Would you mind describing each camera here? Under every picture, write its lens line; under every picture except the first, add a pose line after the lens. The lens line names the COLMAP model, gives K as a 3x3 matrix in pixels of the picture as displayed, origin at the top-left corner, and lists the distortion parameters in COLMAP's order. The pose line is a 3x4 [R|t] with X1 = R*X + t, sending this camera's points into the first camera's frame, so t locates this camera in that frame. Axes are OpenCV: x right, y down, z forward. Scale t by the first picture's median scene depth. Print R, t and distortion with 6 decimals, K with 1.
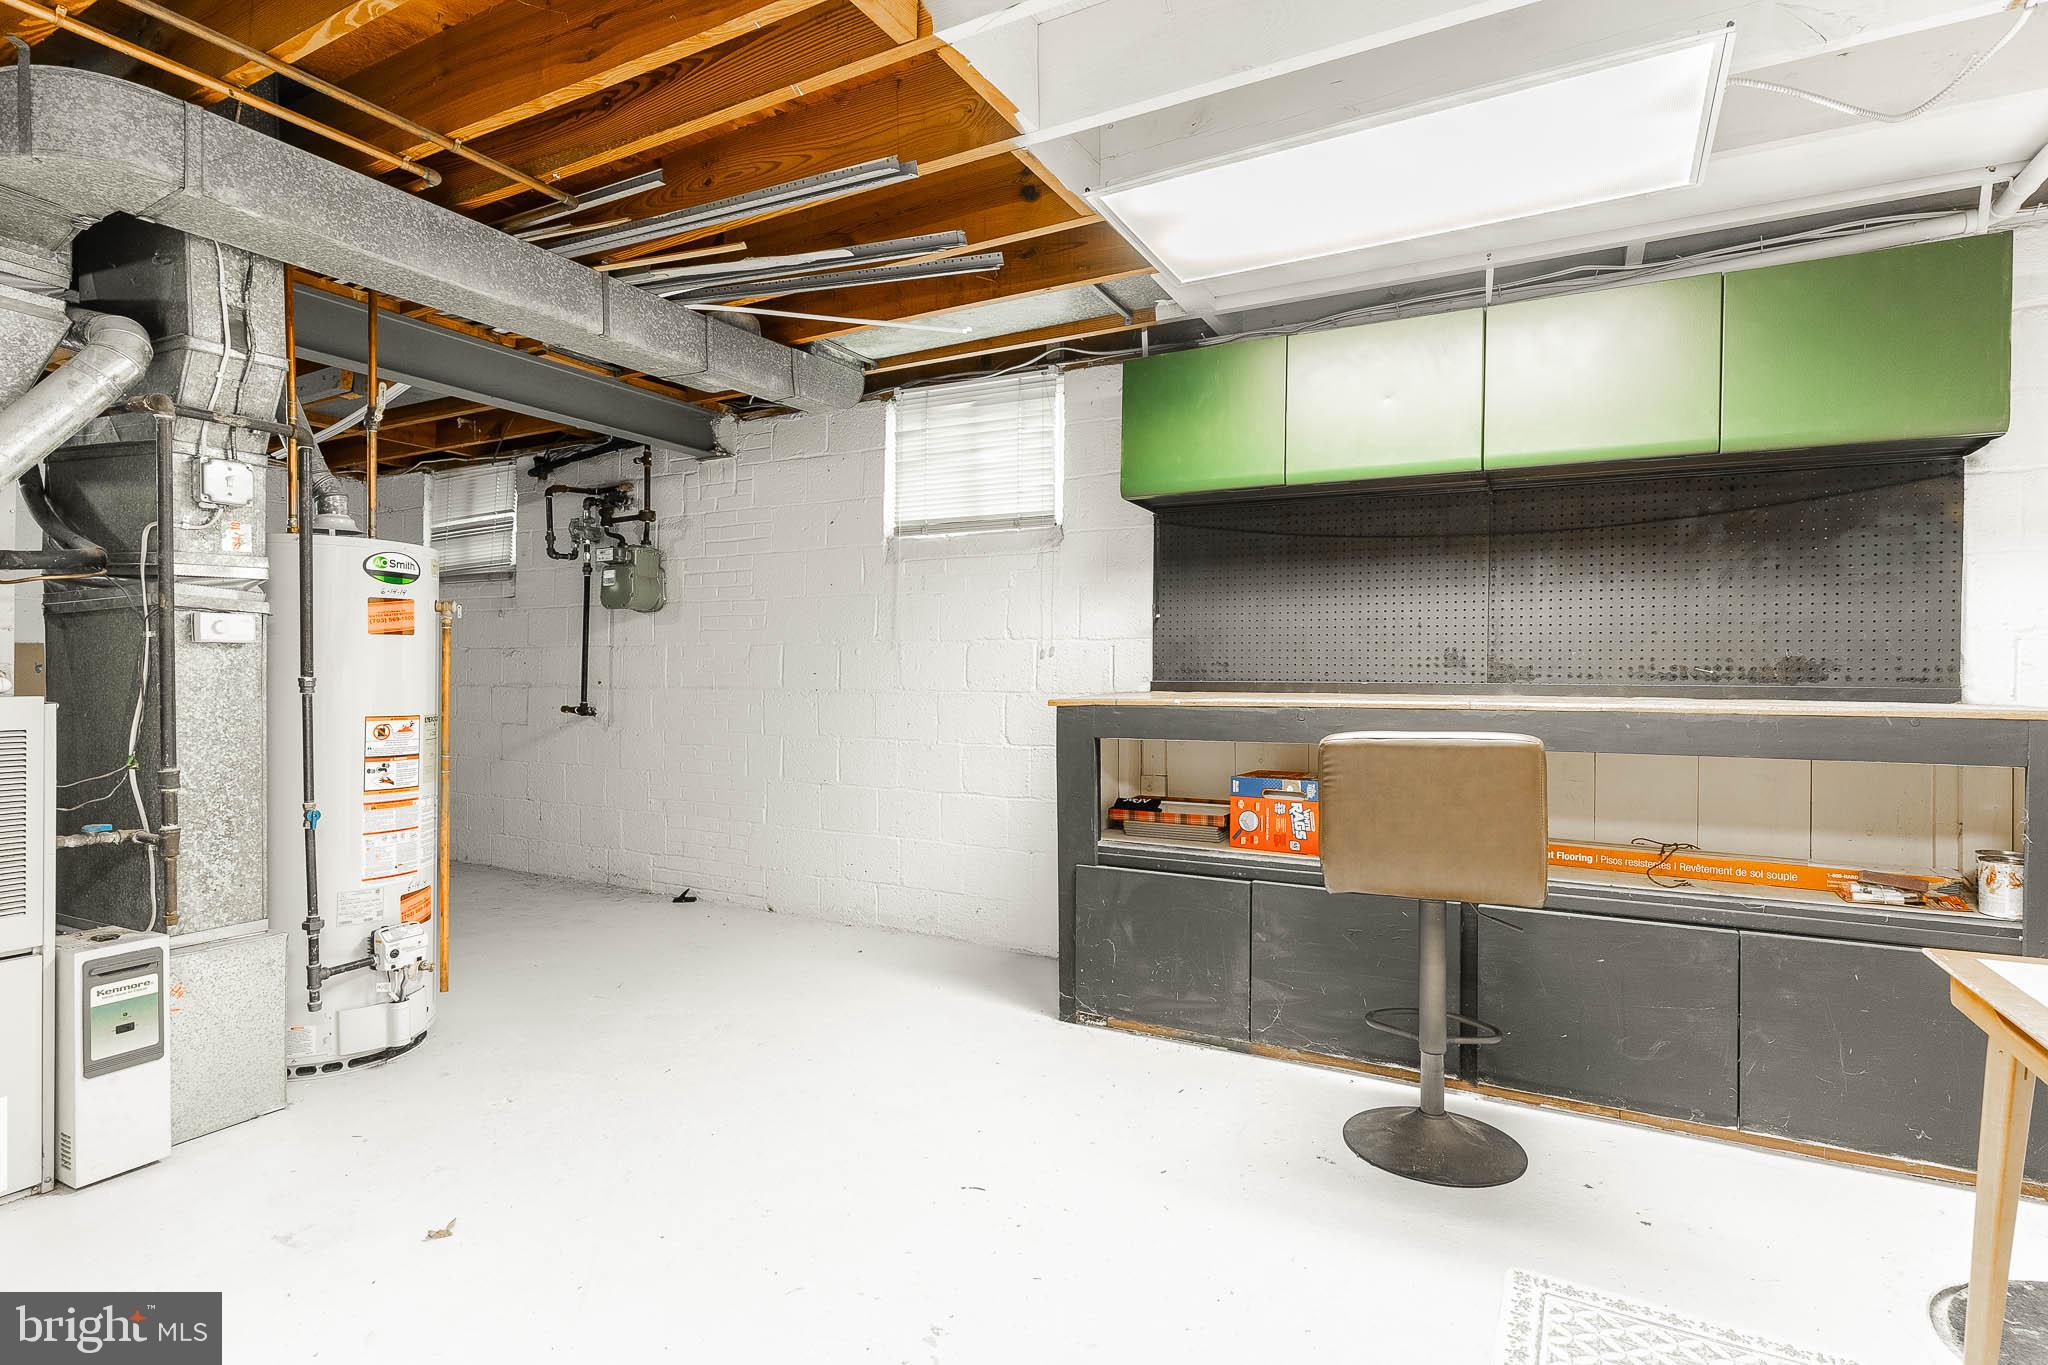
lens RADIAL K [[1004.1, 0, 1027.2], [0, 1004.1, 682.6], [0, 0, 1]] dist [0.003134, -0.002268]
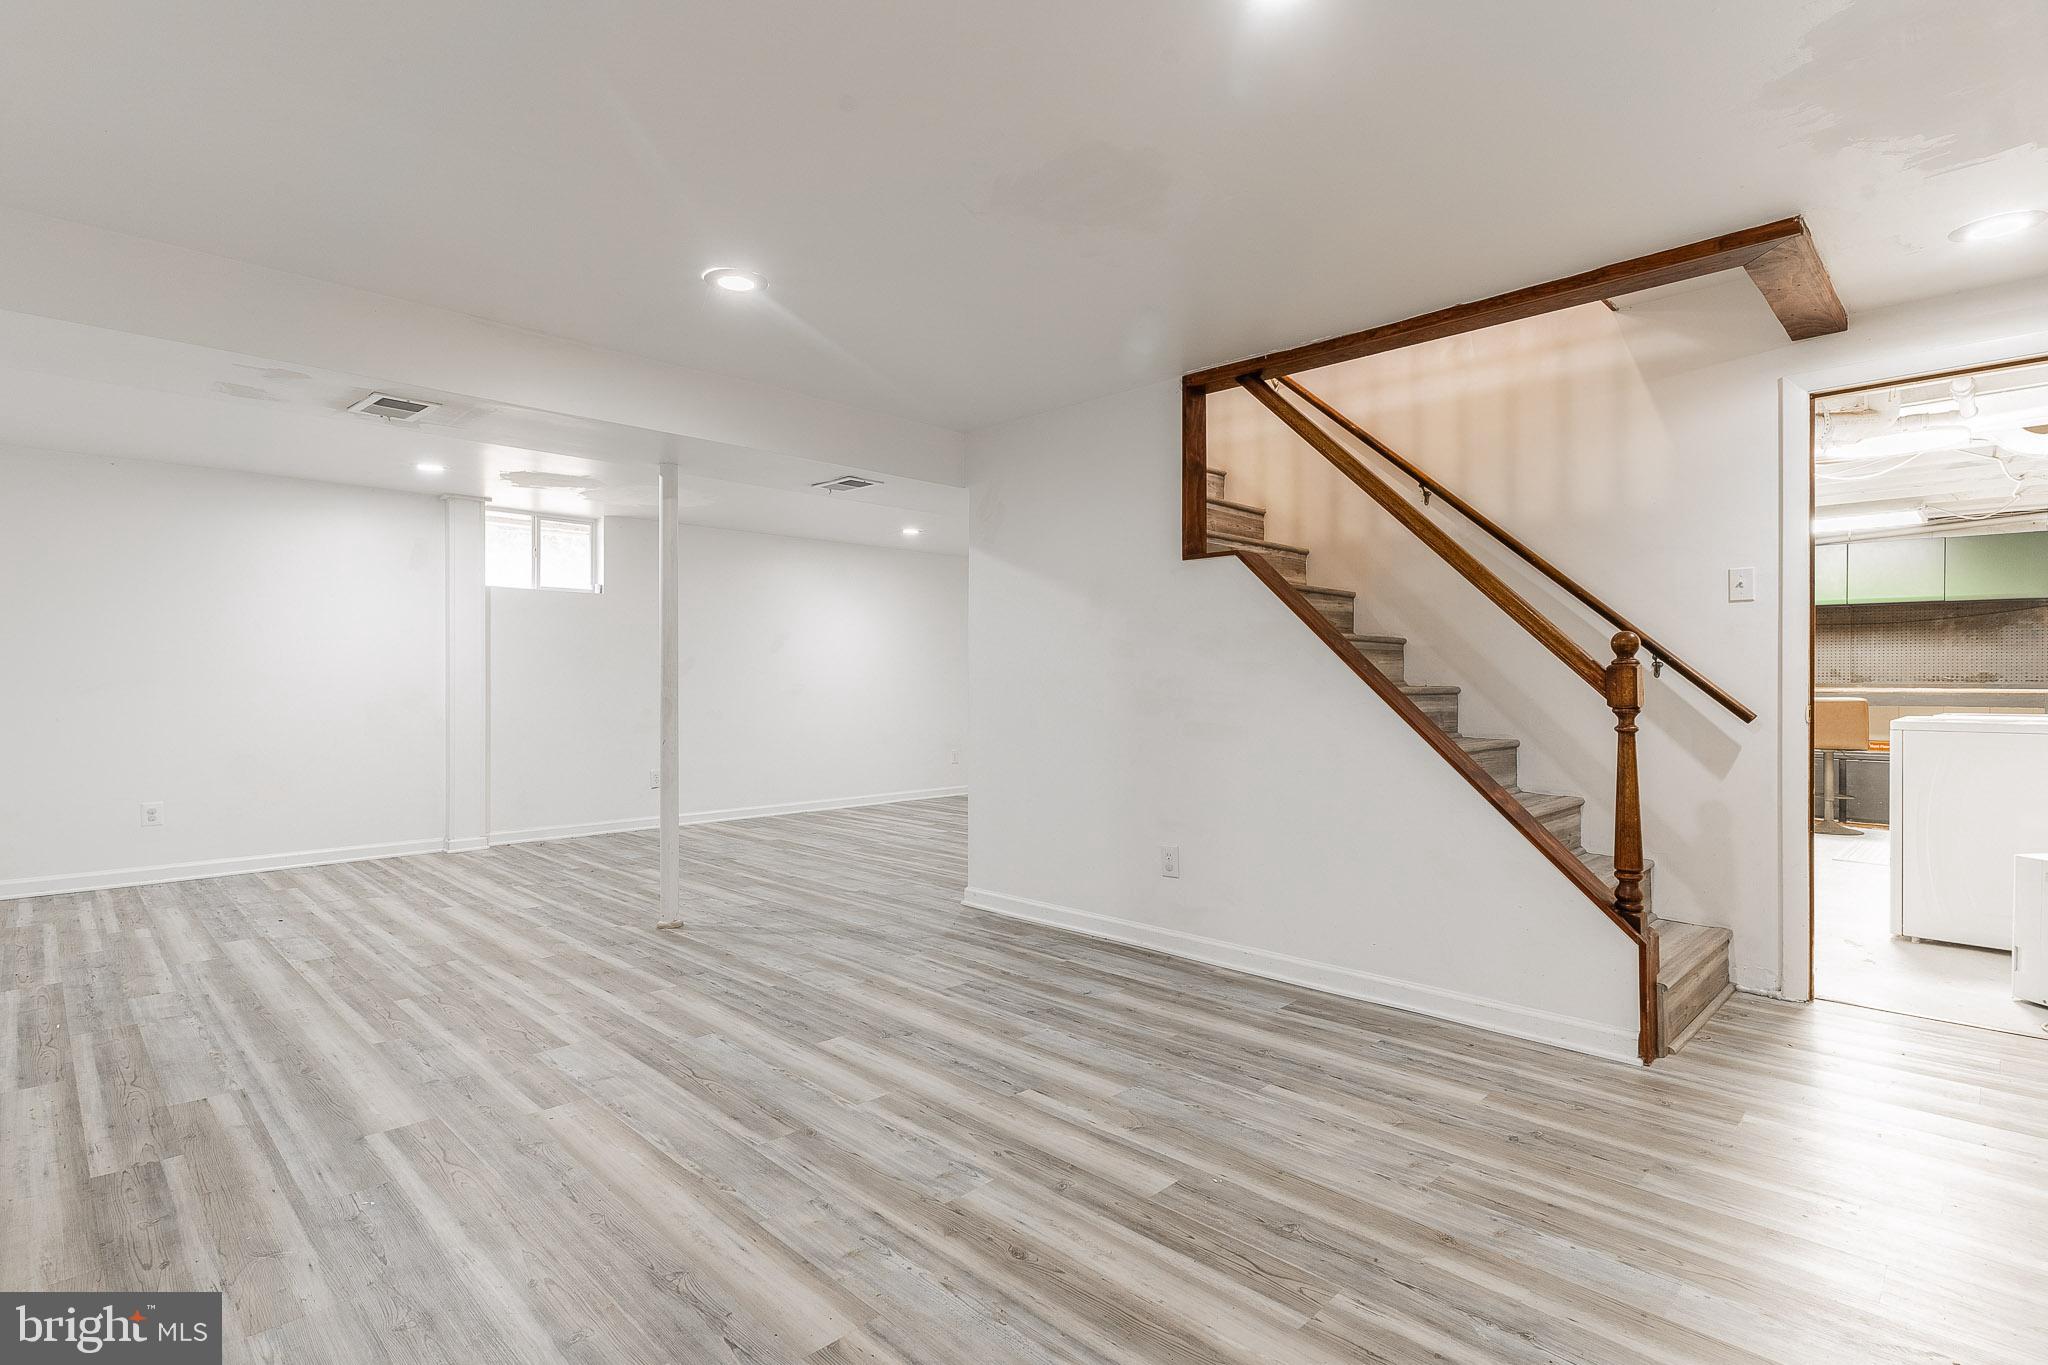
lens RADIAL K [[1004.1, 0, 1028.7], [0, 1004.1, 681.8], [0, 0, 1]] dist [0.003134, -0.002268]
pose [[0.962103, -0.006175, -0.272616, -0.956924], [0.003184, 0.999930, -0.011412, 0.022415], [0.272667, 0.010111, 0.962055, -2.268164]]
